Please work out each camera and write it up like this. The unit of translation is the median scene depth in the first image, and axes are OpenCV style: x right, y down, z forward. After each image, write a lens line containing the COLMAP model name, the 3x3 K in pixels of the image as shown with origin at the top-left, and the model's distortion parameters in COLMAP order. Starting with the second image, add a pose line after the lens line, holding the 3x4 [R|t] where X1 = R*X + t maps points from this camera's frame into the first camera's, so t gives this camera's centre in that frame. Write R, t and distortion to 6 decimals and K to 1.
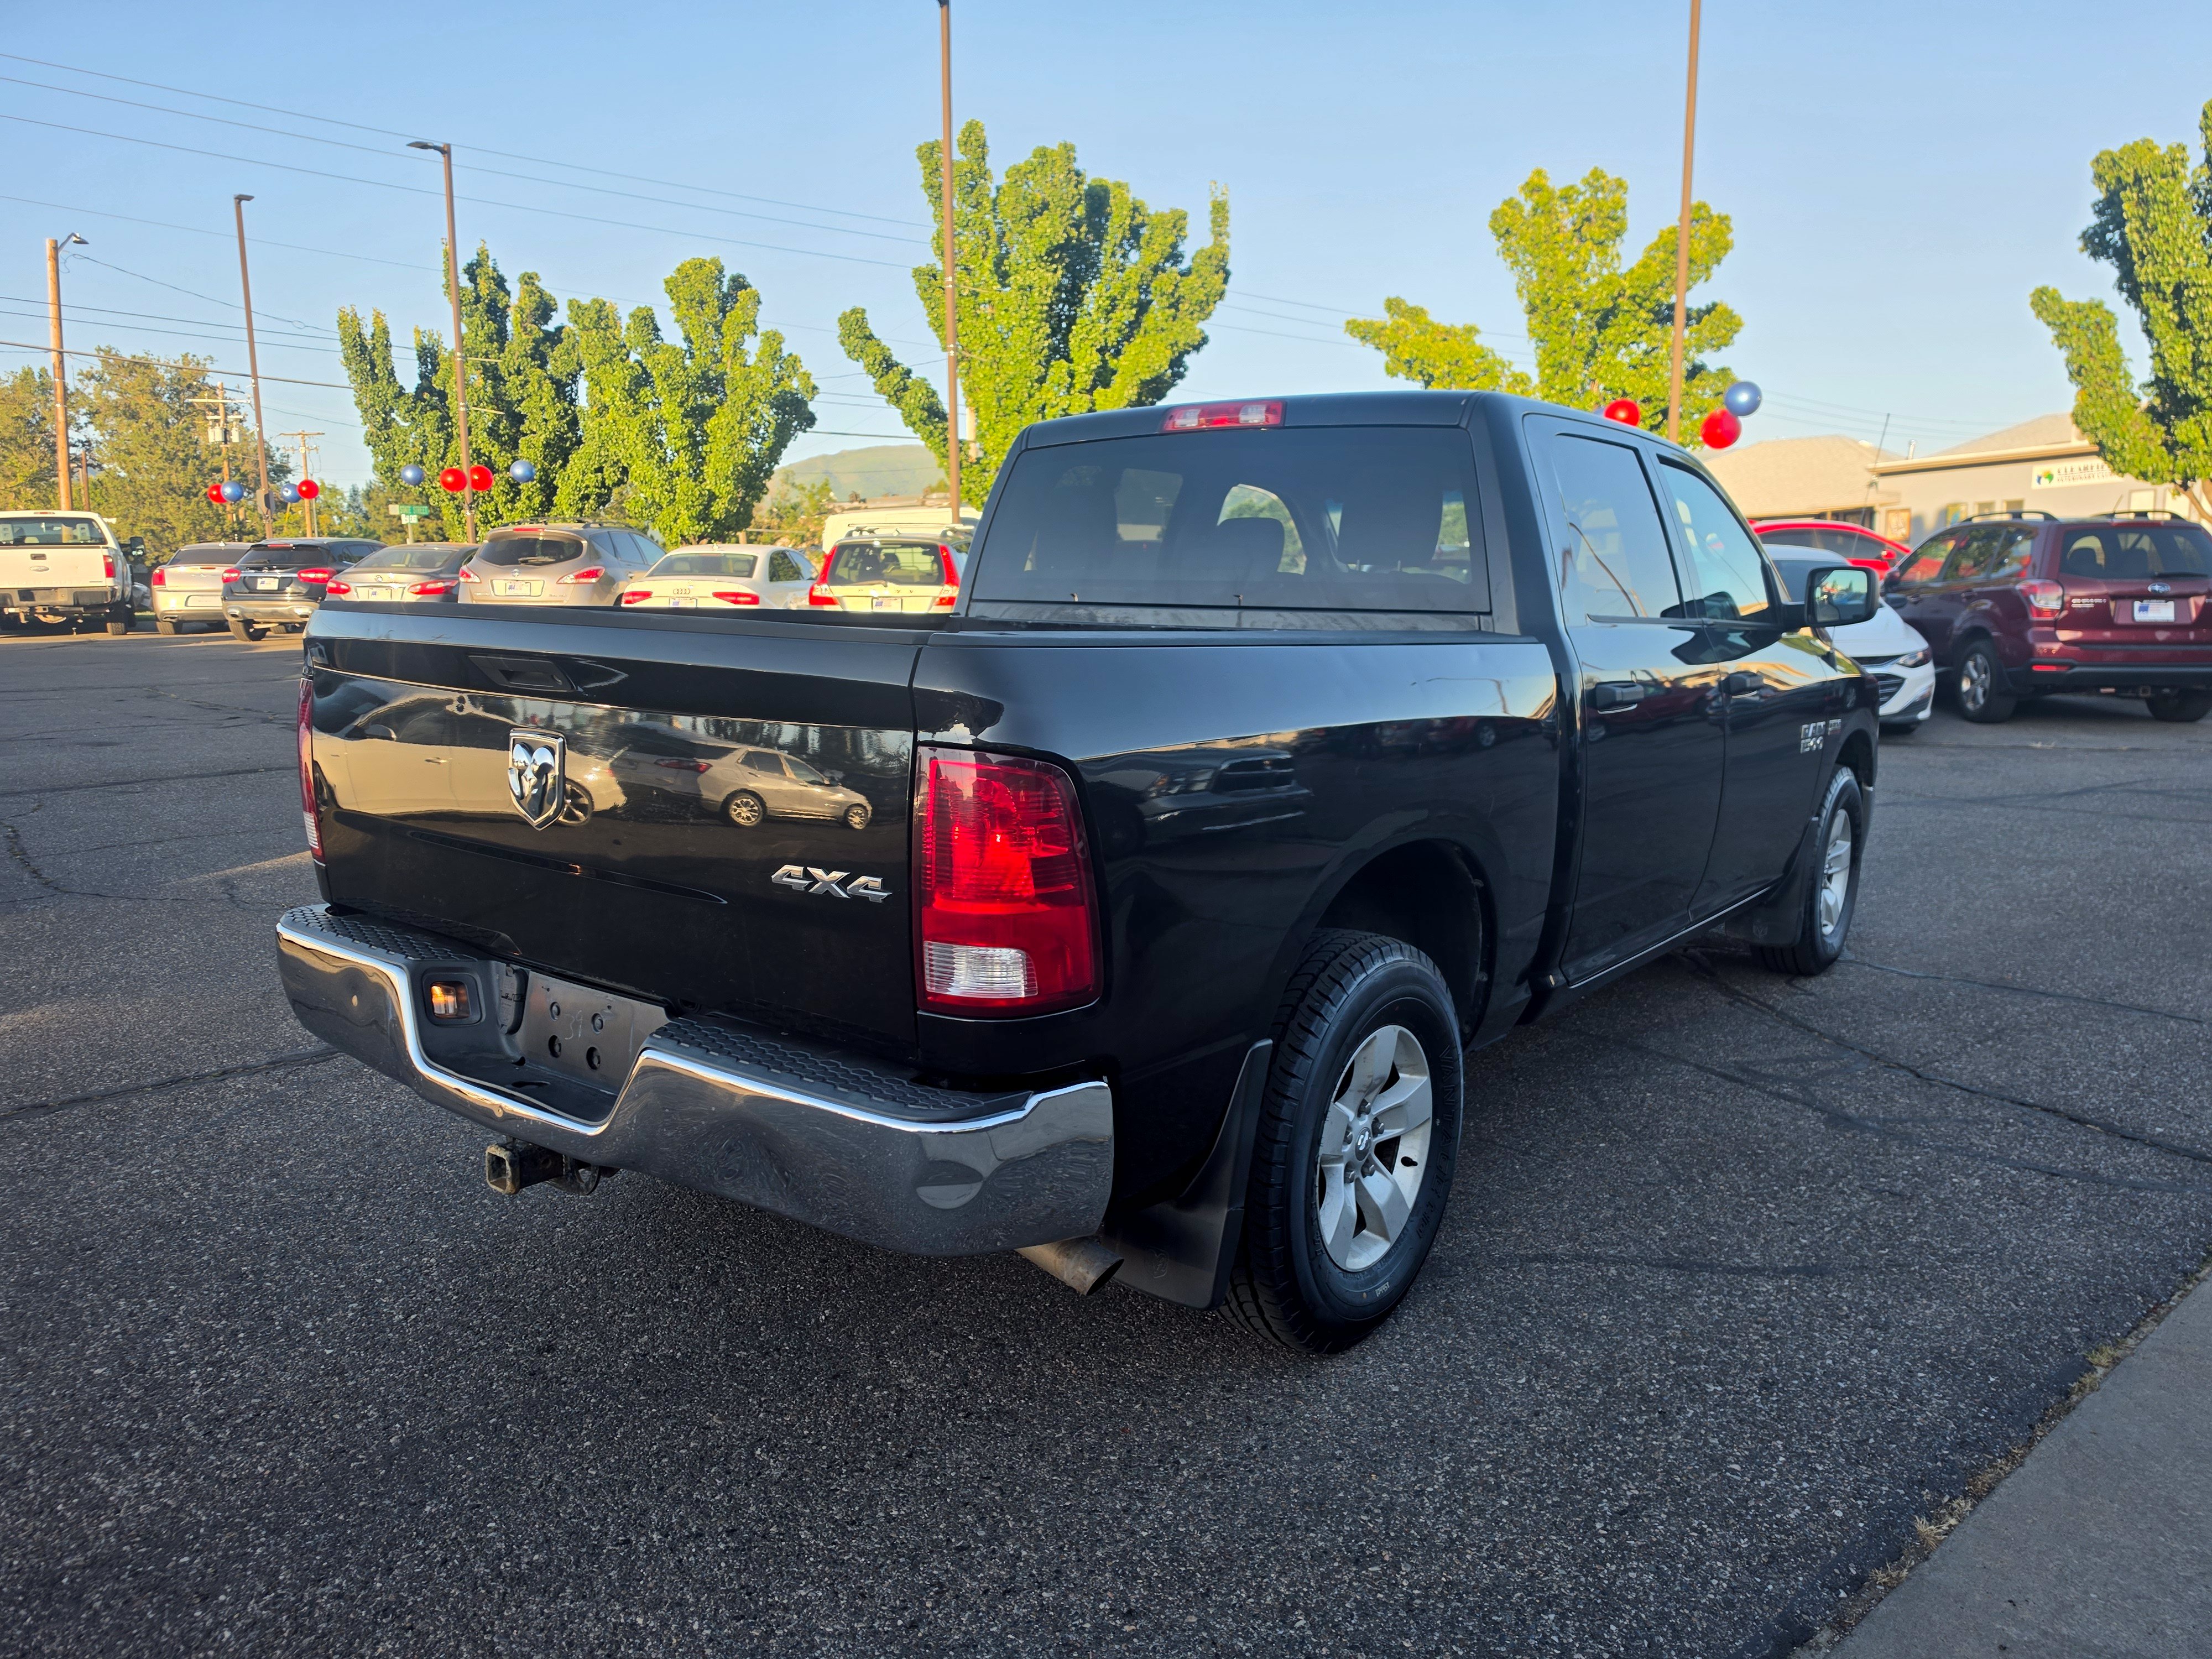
lens RADIAL K [[1570.5, 0, 1109.3], [0, 1570.5, 841.0], [0, 0, 1]] dist [0.030282, -0.042242]
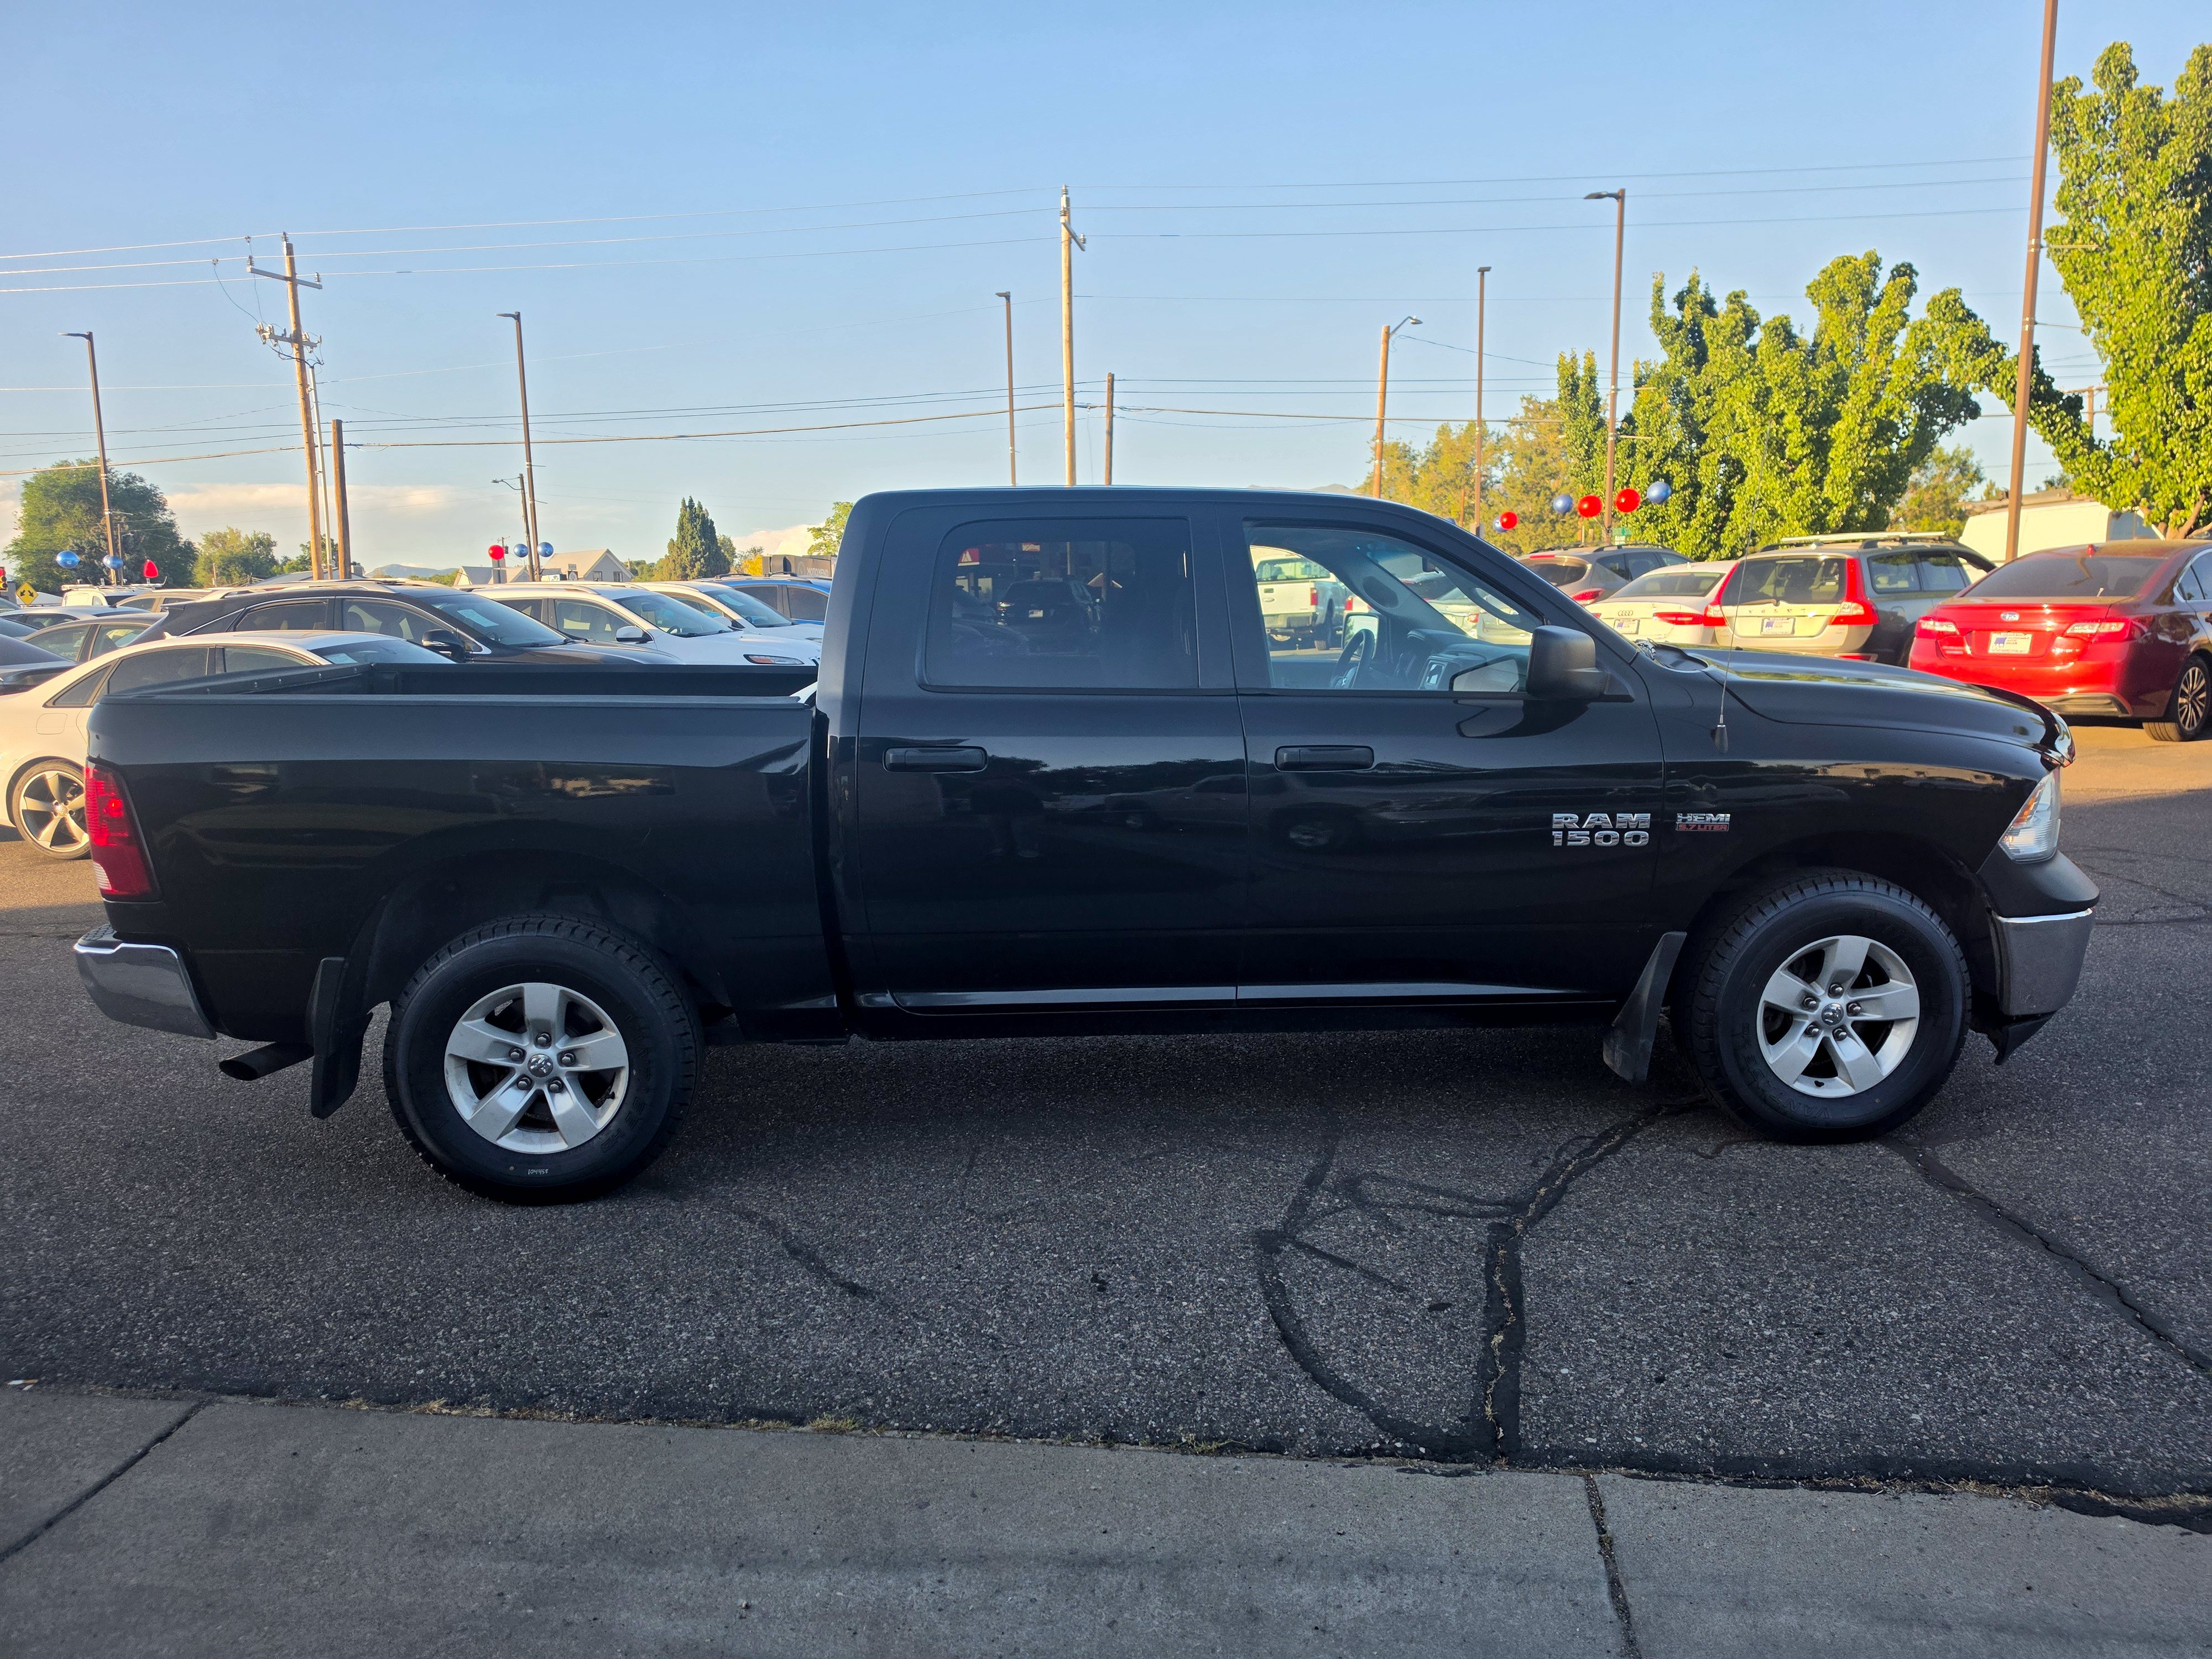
lens RADIAL K [[1570.5, 0, 1109.3], [0, 1570.5, 841.0], [0, 0, 1]] dist [0.030282, -0.042242]
pose [[0.654727, 0.094670, -0.749913, 0.201142], [-0.096724, 0.994463, 0.041095, -0.015338], [0.749651, 0.045628, 0.660258, 0.058629]]
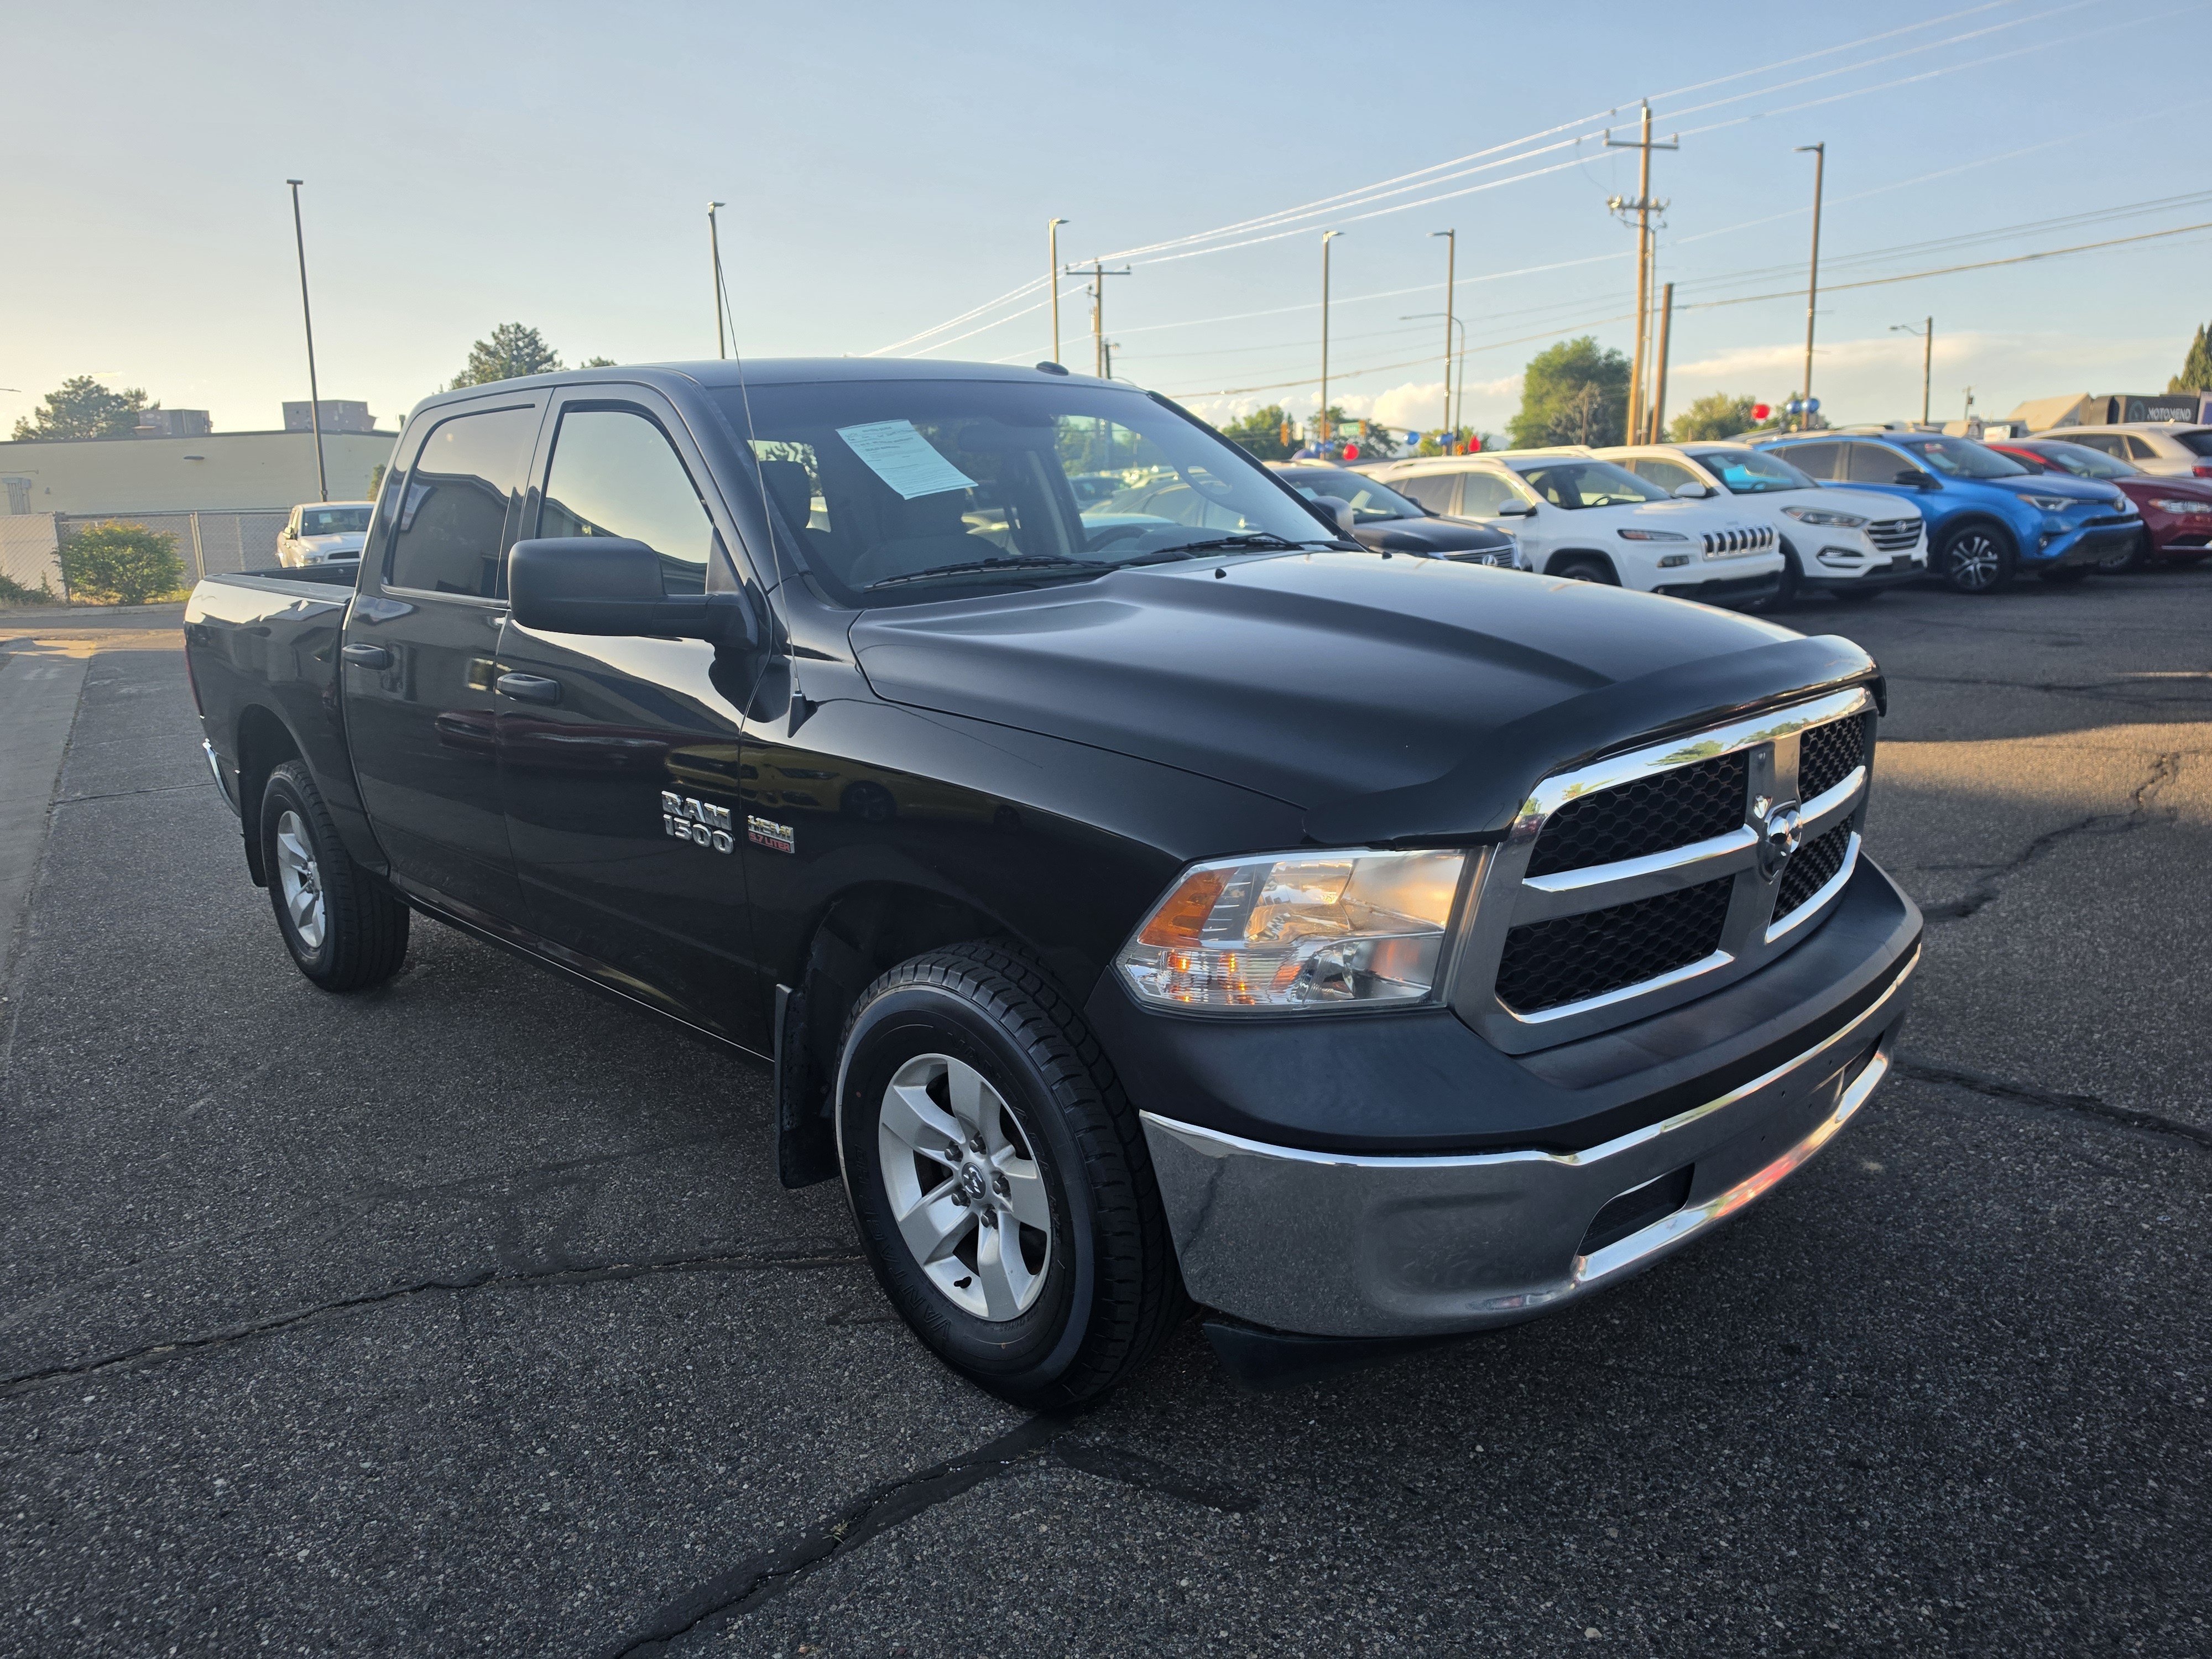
lens RADIAL K [[1559.7, 0, 1071.1], [0, 1559.7, 836.6], [0, 0, 1]] dist [0.059762, -0.087157]
pose [[-0.190344, 0.203020, -0.960496, 0.221556], [-0.124874, 0.965429, 0.228809, -0.047178], [0.973743, 0.163493, -0.158411, 0.276256]]
